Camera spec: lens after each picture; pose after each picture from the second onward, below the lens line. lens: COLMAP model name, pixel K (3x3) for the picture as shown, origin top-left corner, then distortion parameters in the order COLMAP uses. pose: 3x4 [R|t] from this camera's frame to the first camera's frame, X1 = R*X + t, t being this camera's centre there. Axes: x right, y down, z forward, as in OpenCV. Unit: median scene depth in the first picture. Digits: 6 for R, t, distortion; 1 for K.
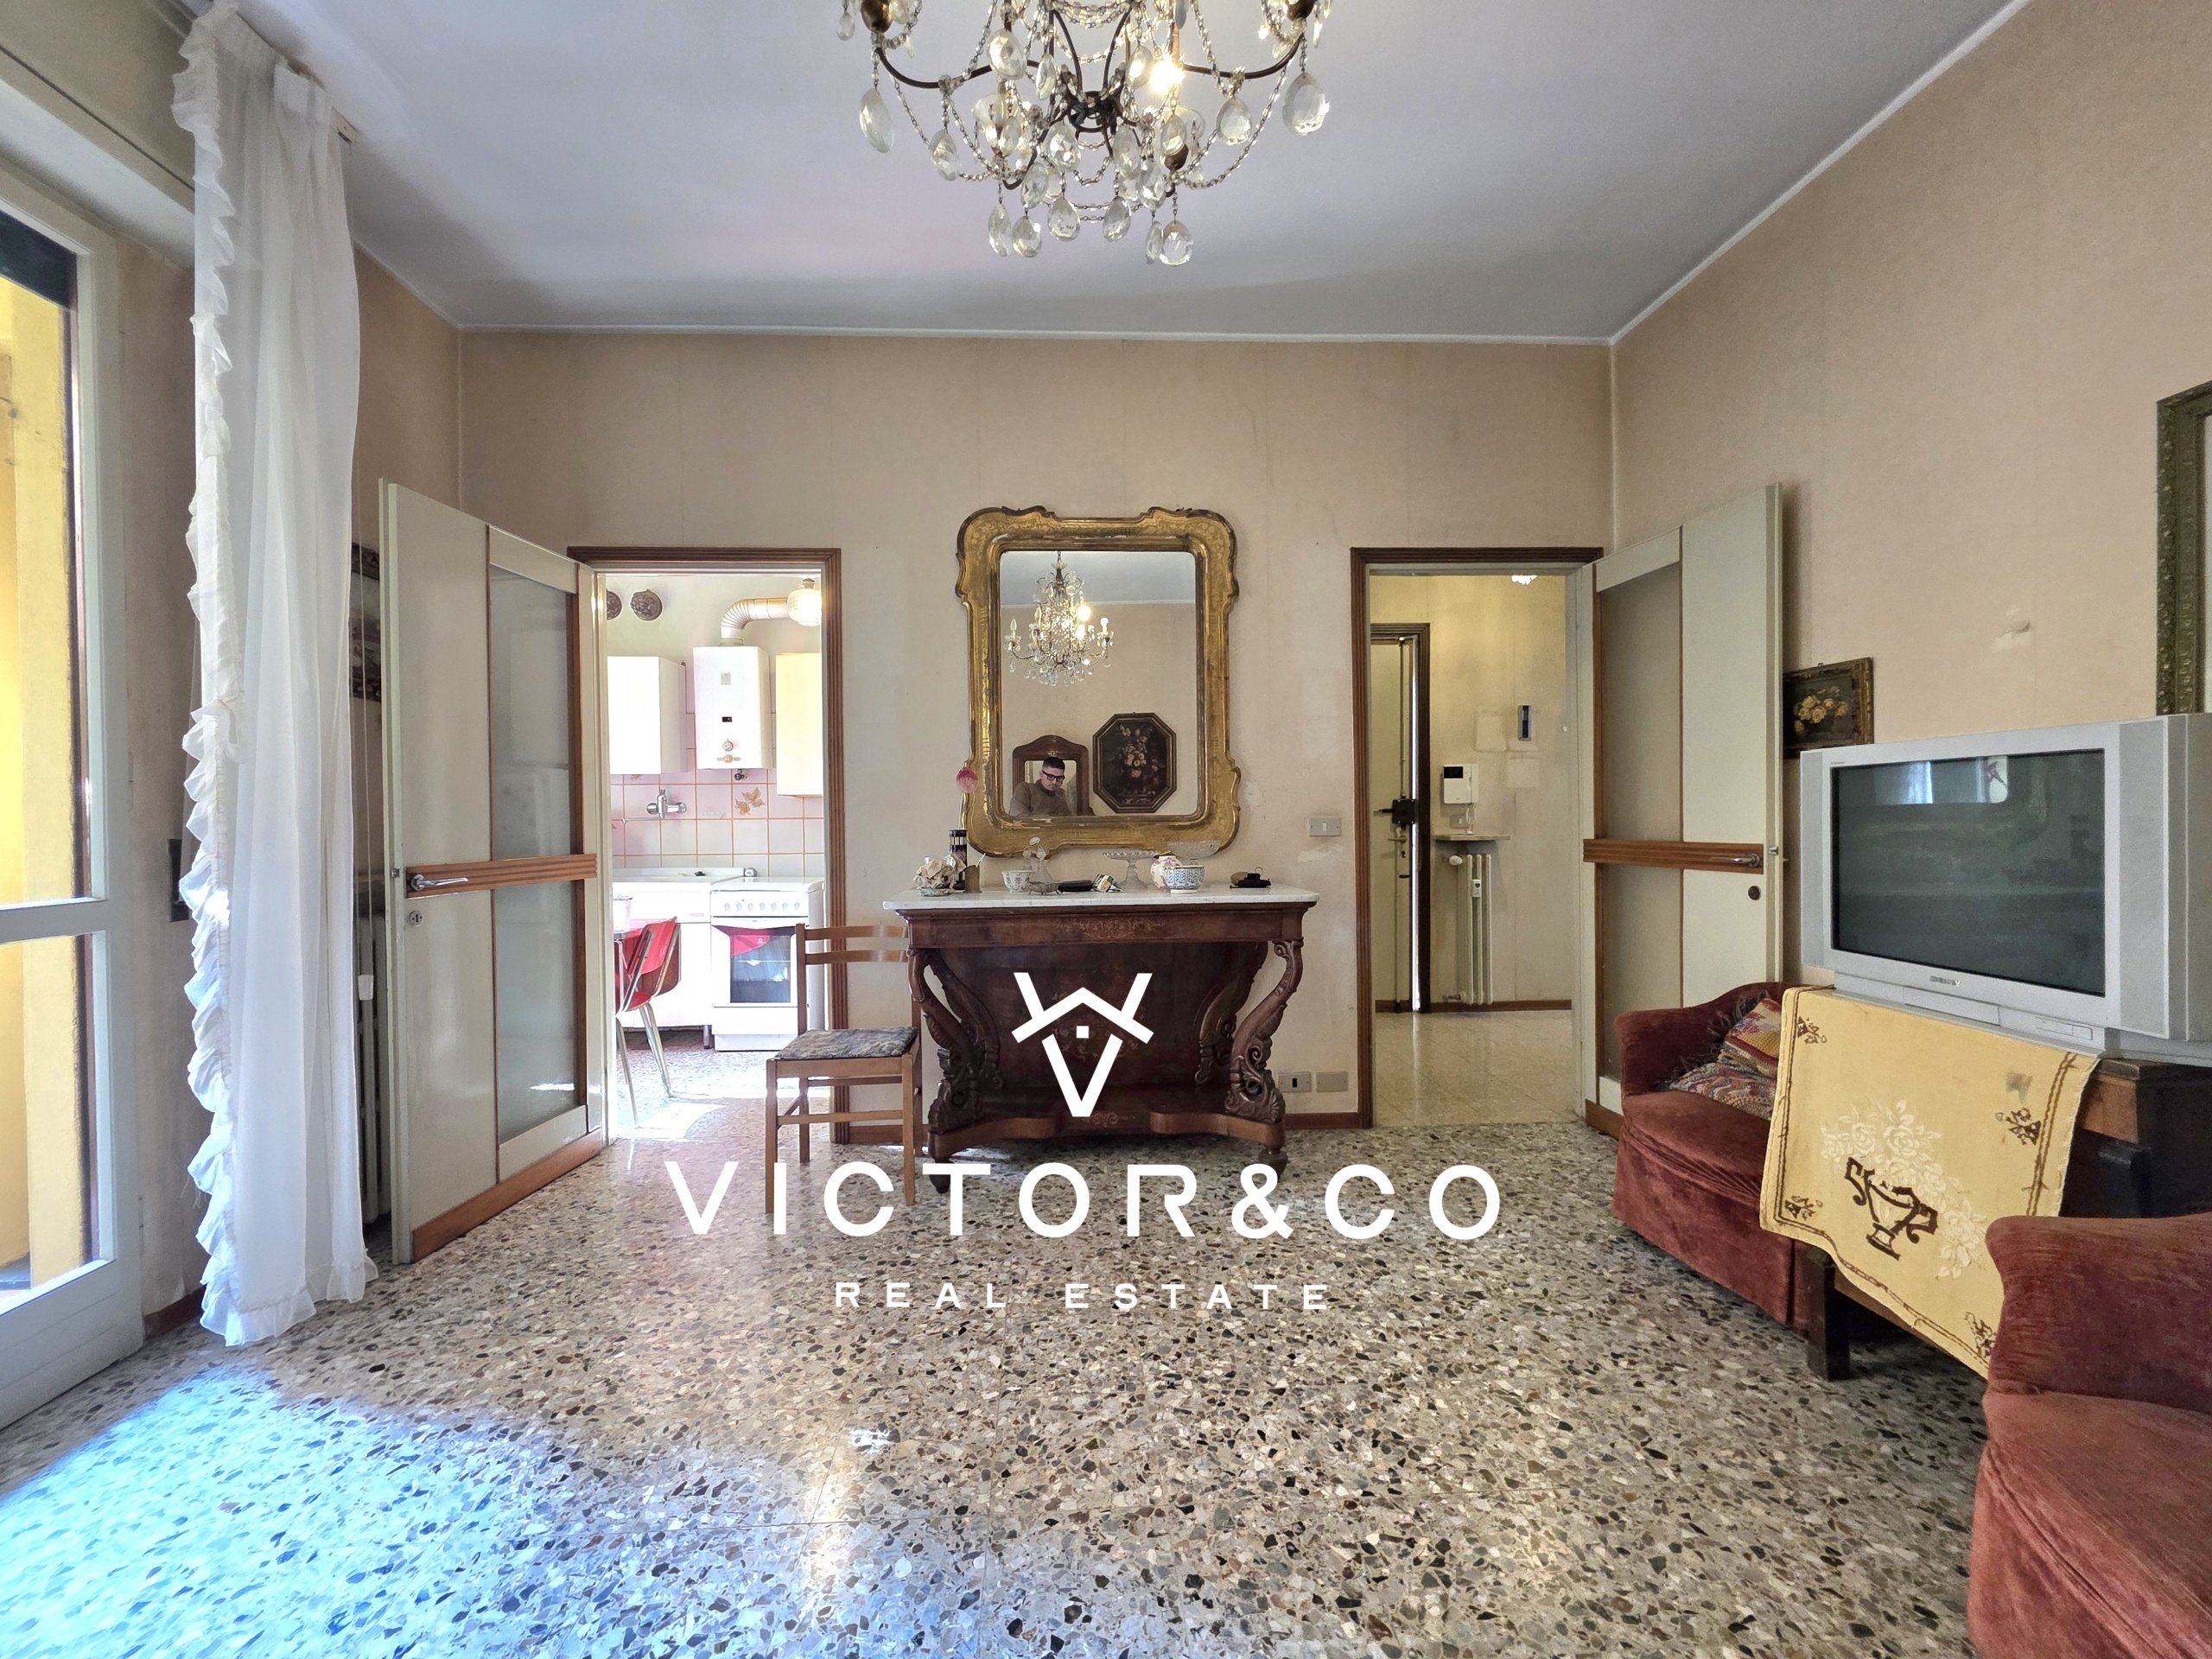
lens RADIAL K [[891.3, 0, 1086.1], [0, 891.3, 828.6], [0, 0, 1]] dist [0.001815, 0.000202]
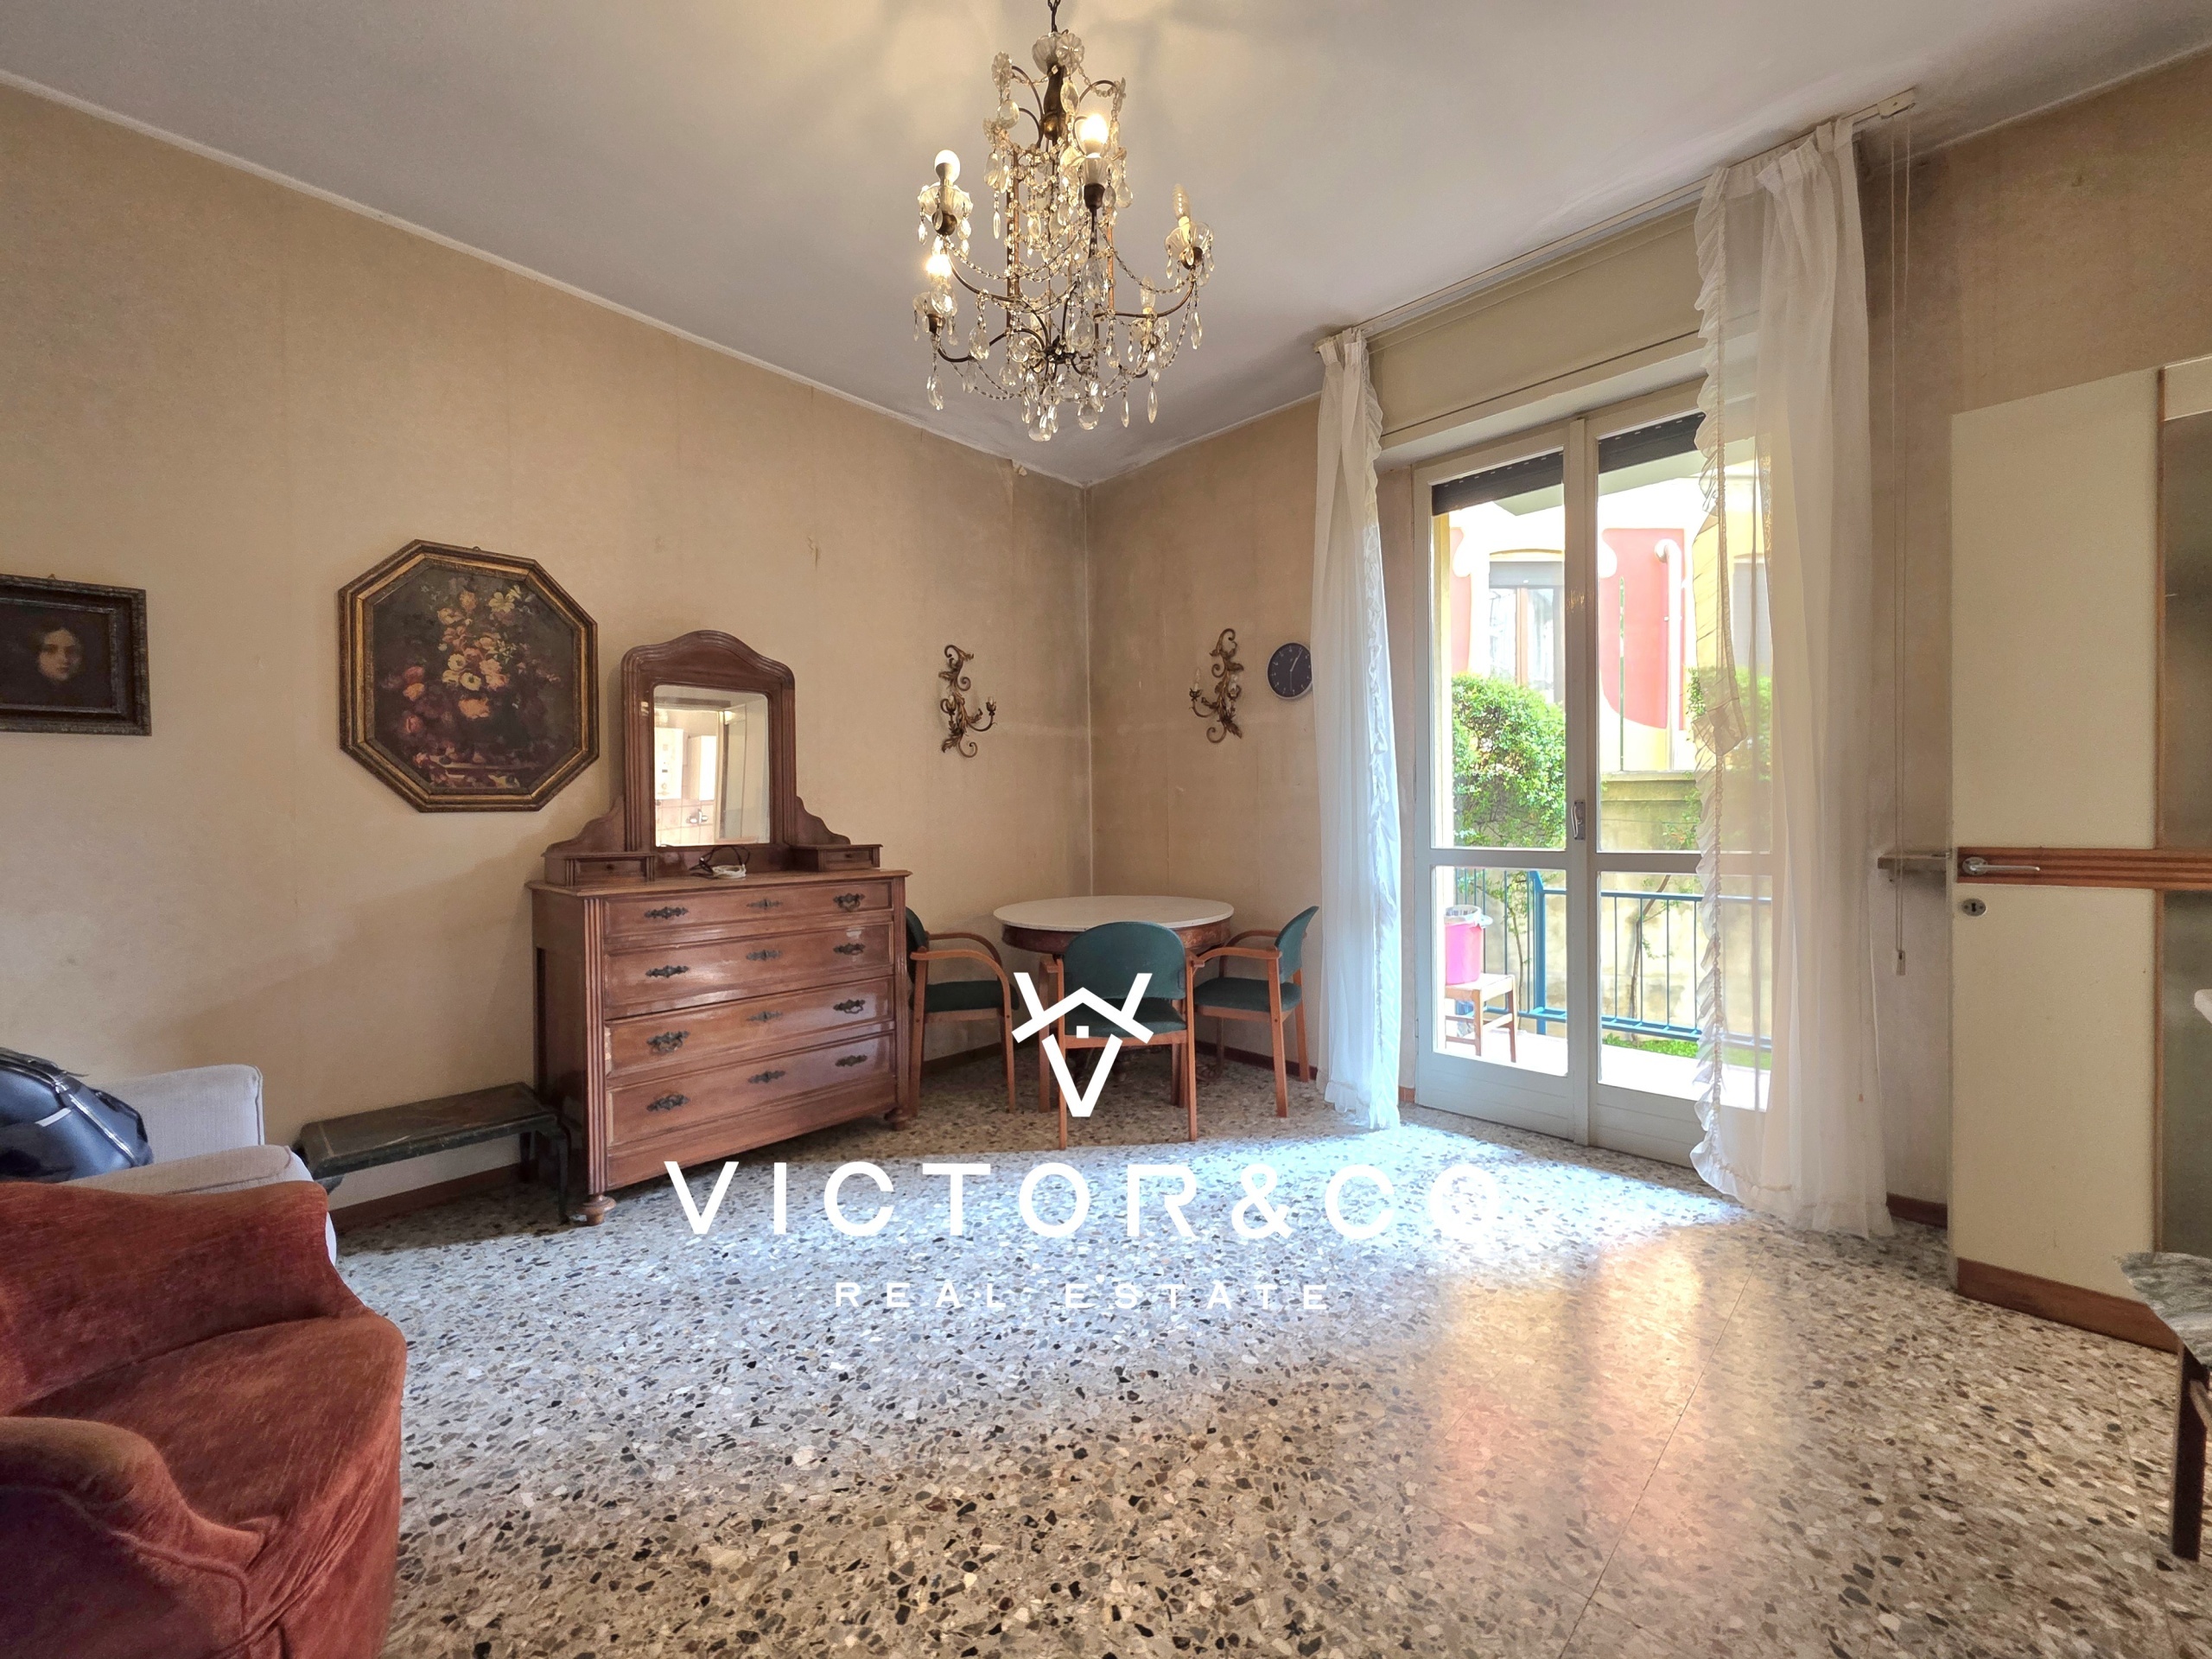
lens RADIAL K [[891.3, 0, 1105.3], [0, 891.3, 824.4], [0, 0, 1]] dist [0.001815, 0.000202]
pose [[-0.727232, 0.029843, -0.685743, 0.840930], [0.015001, 0.999507, 0.027589, -0.032716], [0.686228, 0.009777, -0.727321, 1.774593]]
